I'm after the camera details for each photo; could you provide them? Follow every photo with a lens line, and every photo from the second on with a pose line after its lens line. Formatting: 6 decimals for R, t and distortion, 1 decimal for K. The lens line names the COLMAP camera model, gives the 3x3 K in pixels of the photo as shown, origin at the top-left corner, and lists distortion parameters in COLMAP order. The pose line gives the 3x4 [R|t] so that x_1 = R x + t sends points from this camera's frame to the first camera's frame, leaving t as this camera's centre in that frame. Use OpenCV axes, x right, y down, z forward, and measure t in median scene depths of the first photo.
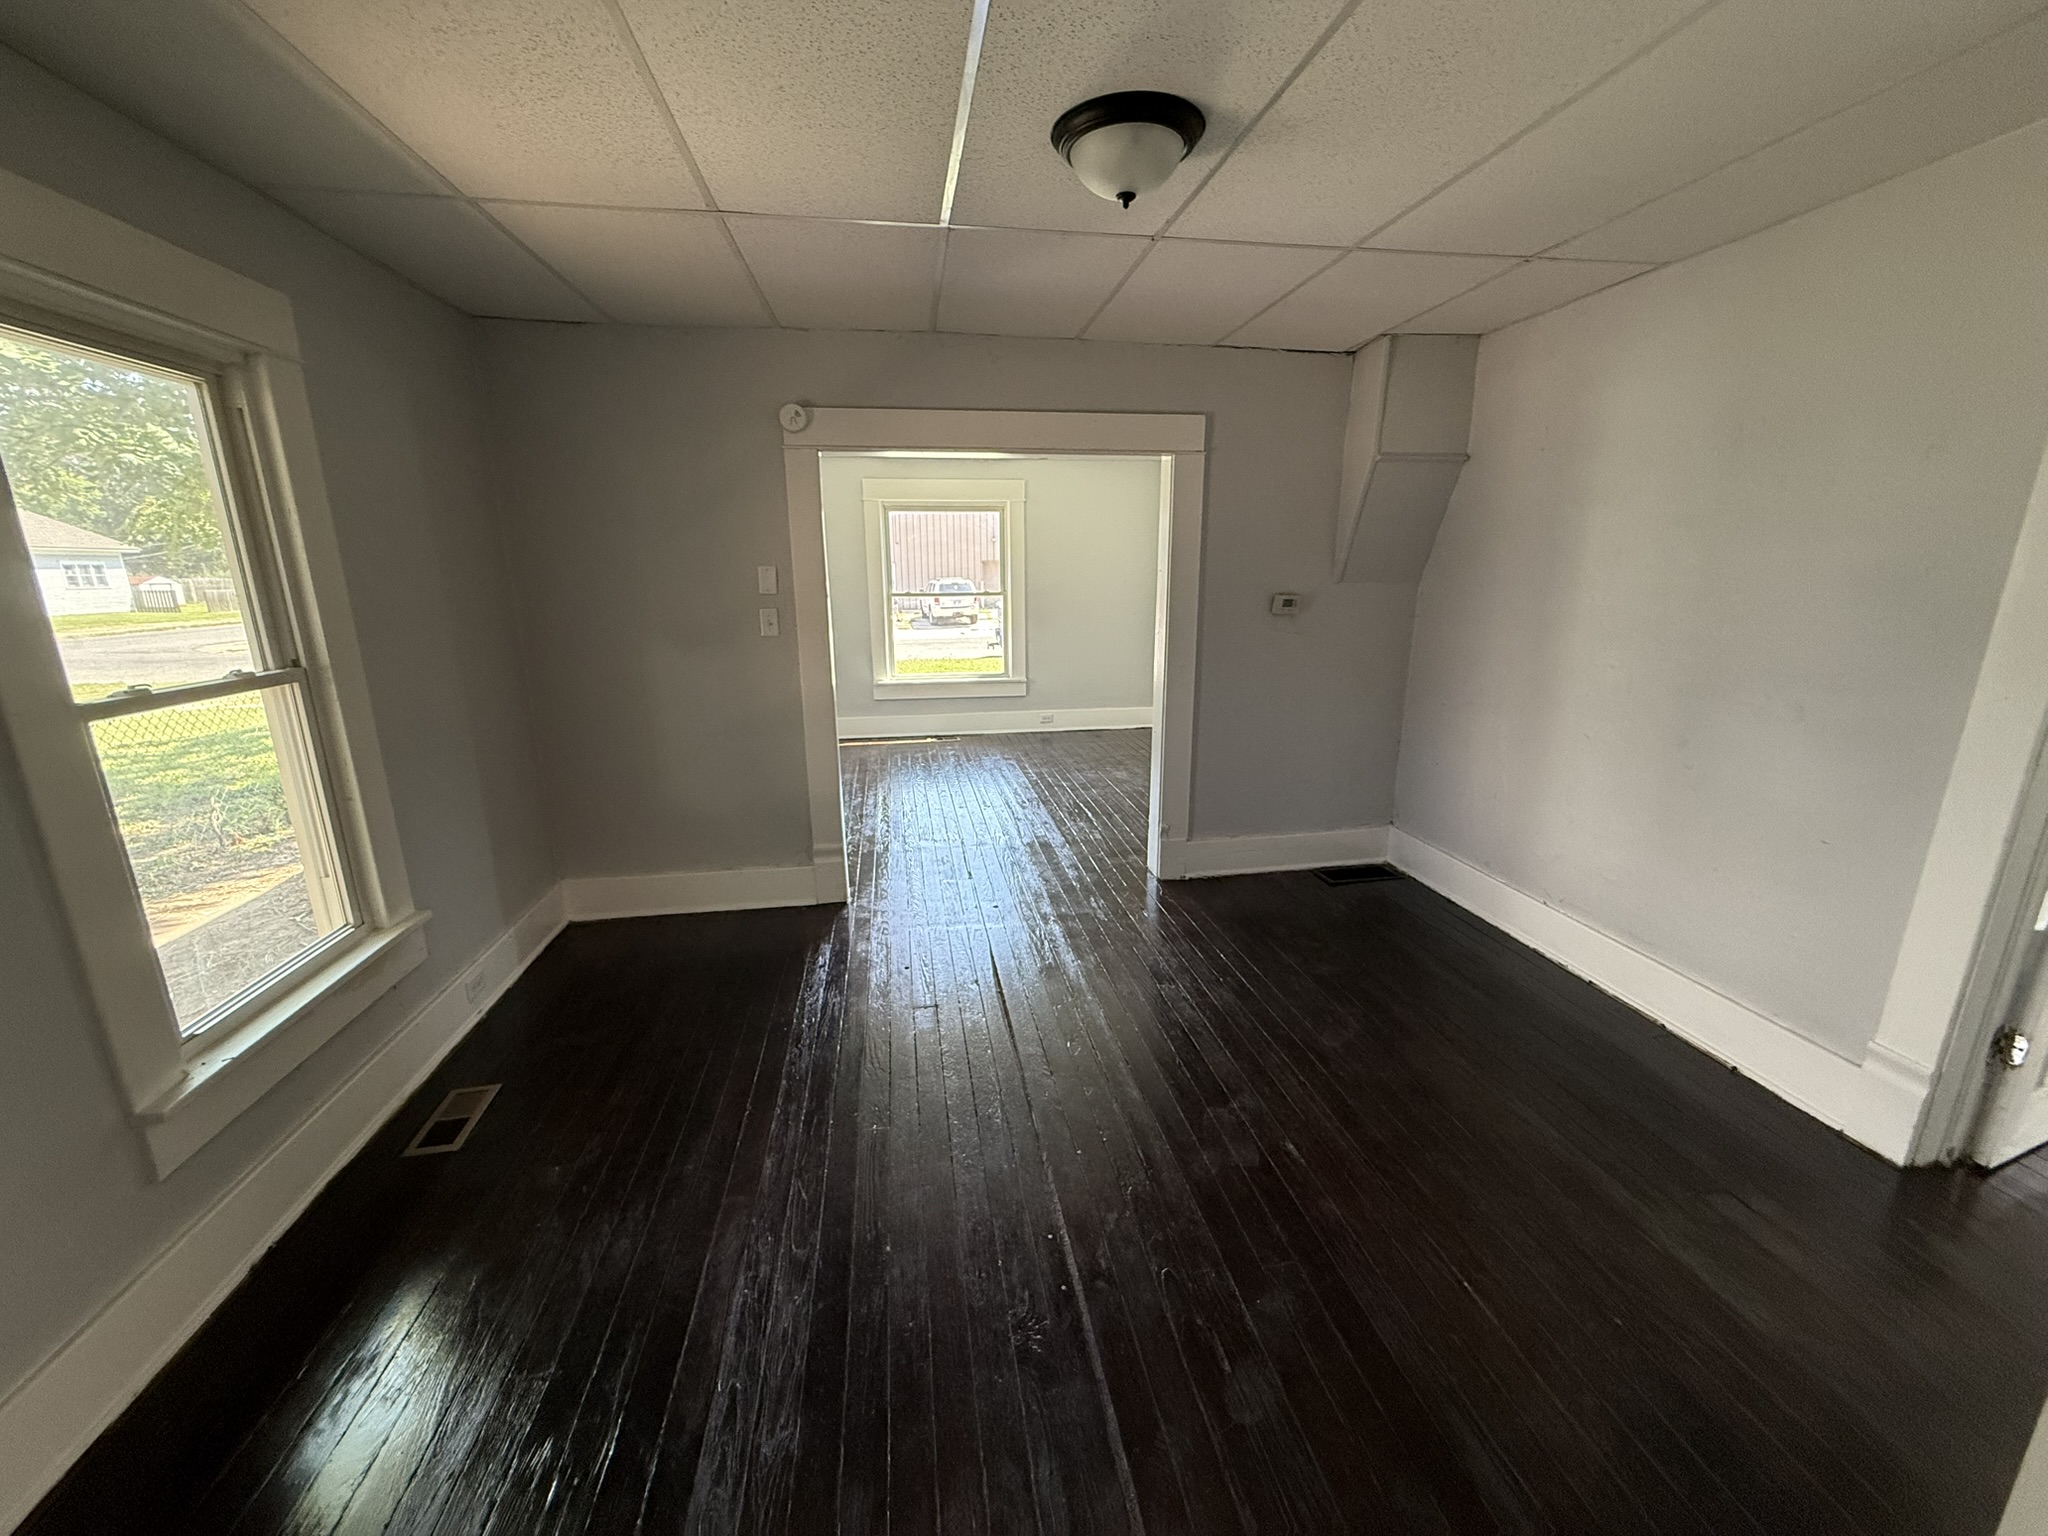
lens RADIAL K [[817.5, 0, 1024.0], [0, 817.5, 768.0], [0, 0, 1]] dist [0.000562, 0.000033]
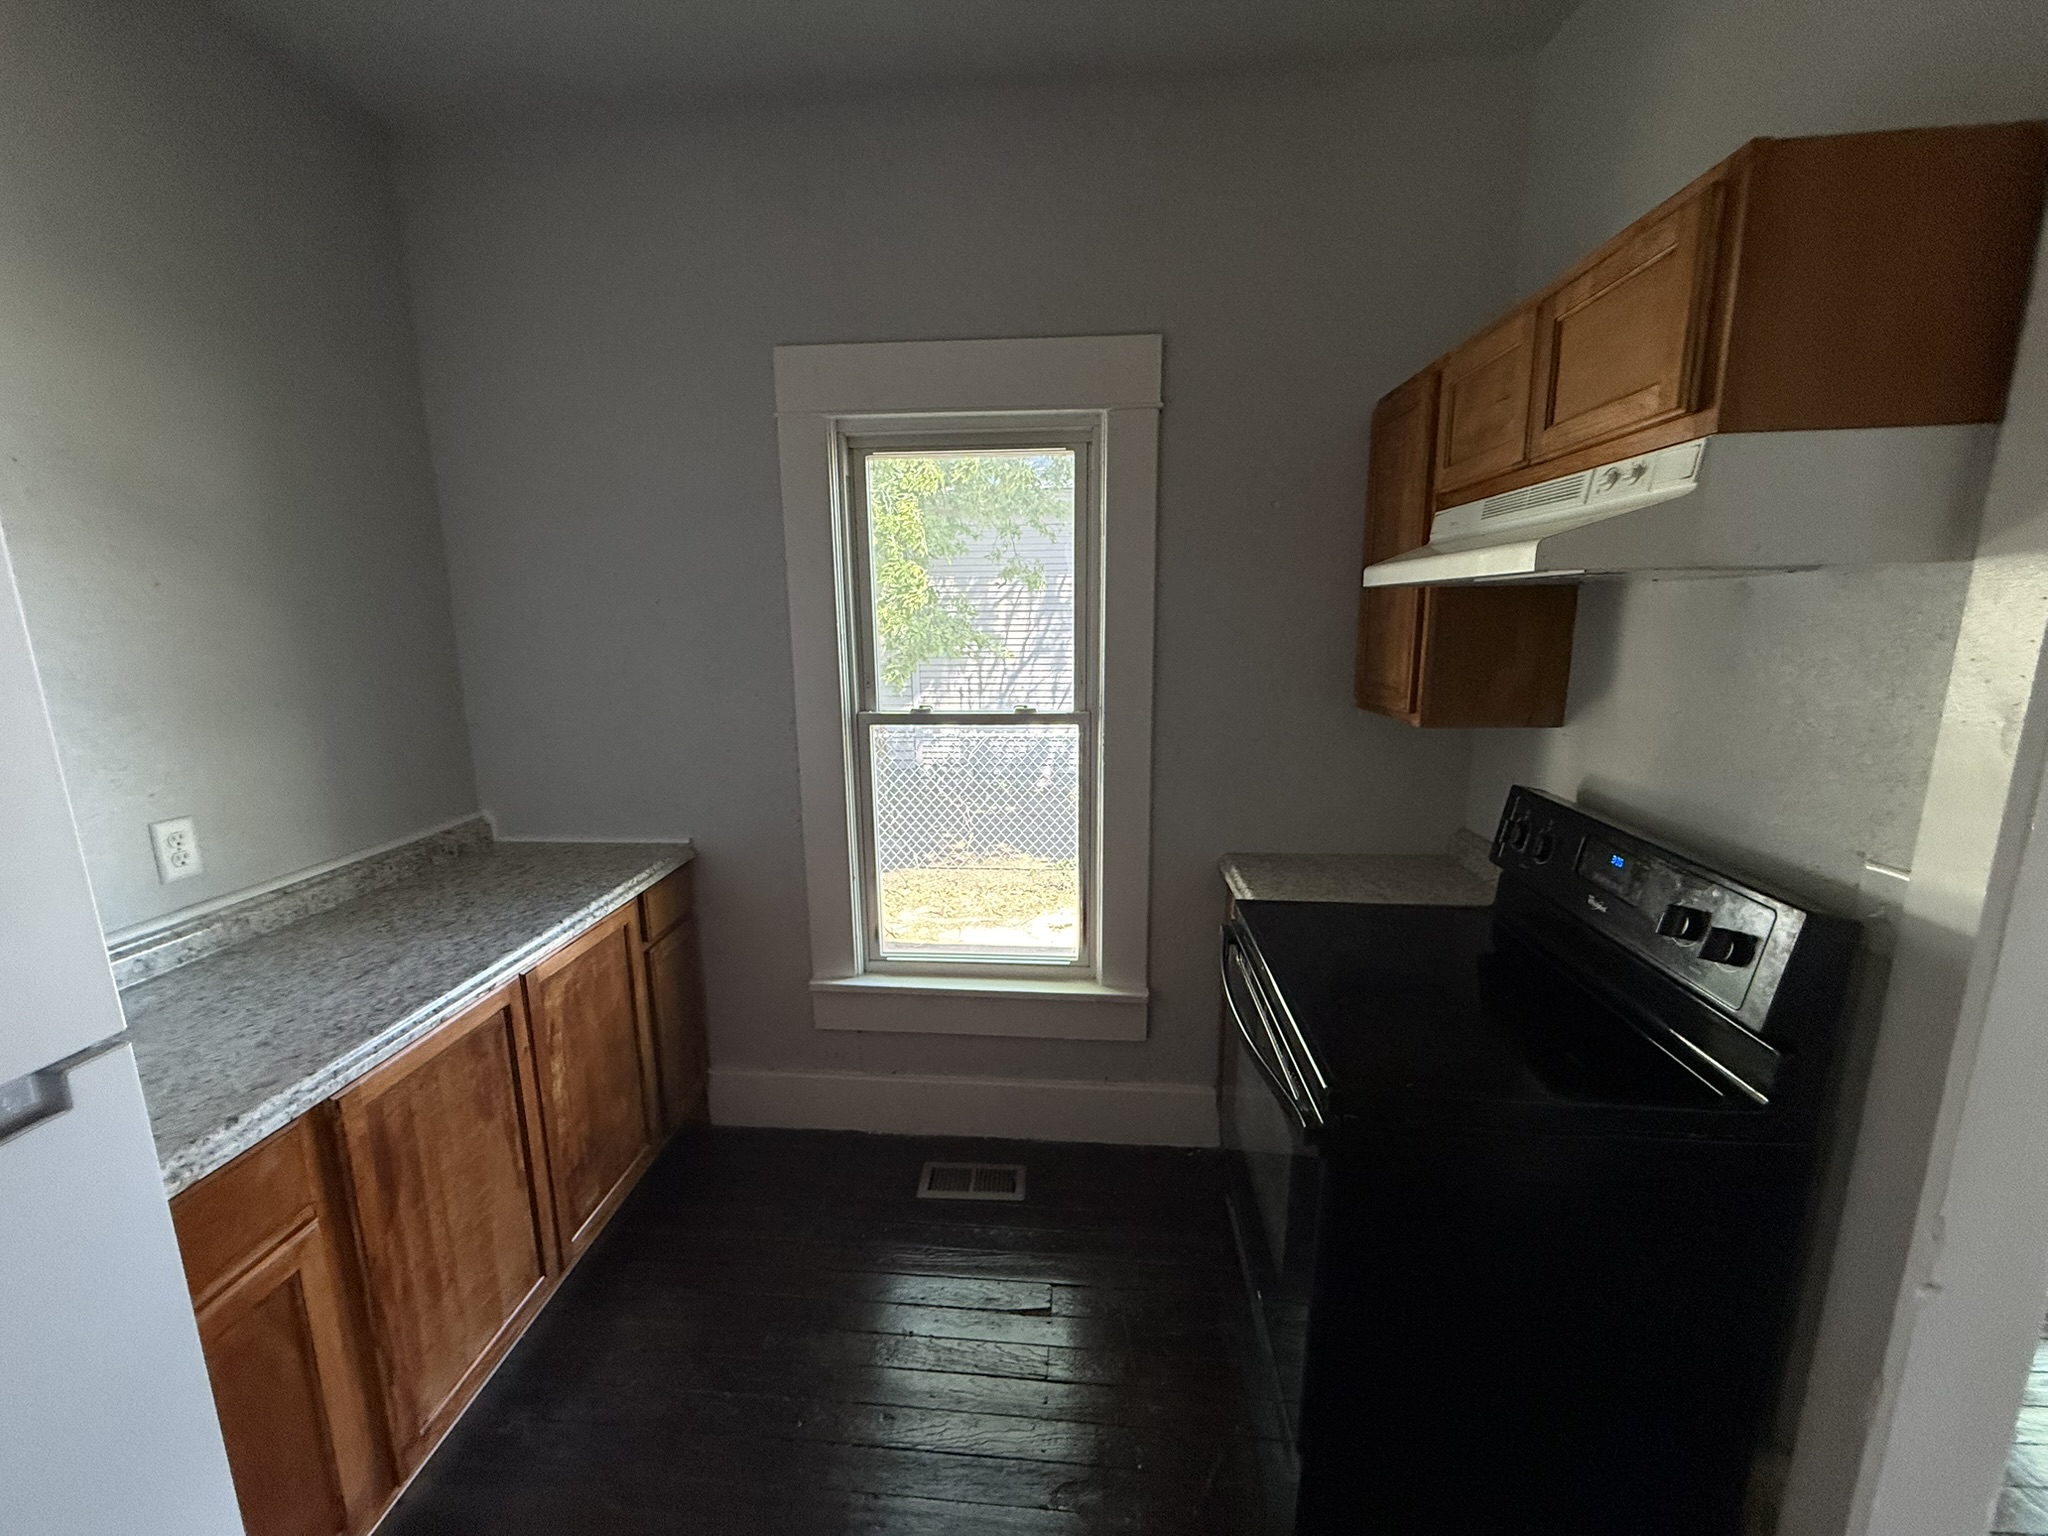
lens RADIAL K [[817.5, 0, 1024.0], [0, 817.5, 768.0], [0, 0, 1]] dist [0.000562, 0.000033]
pose [[-0.231723, 0.180694, -0.955853, 0.174108], [-0.231874, 0.944016, 0.234668, -0.343681], [0.944743, 0.276015, -0.176852, 1.363078]]
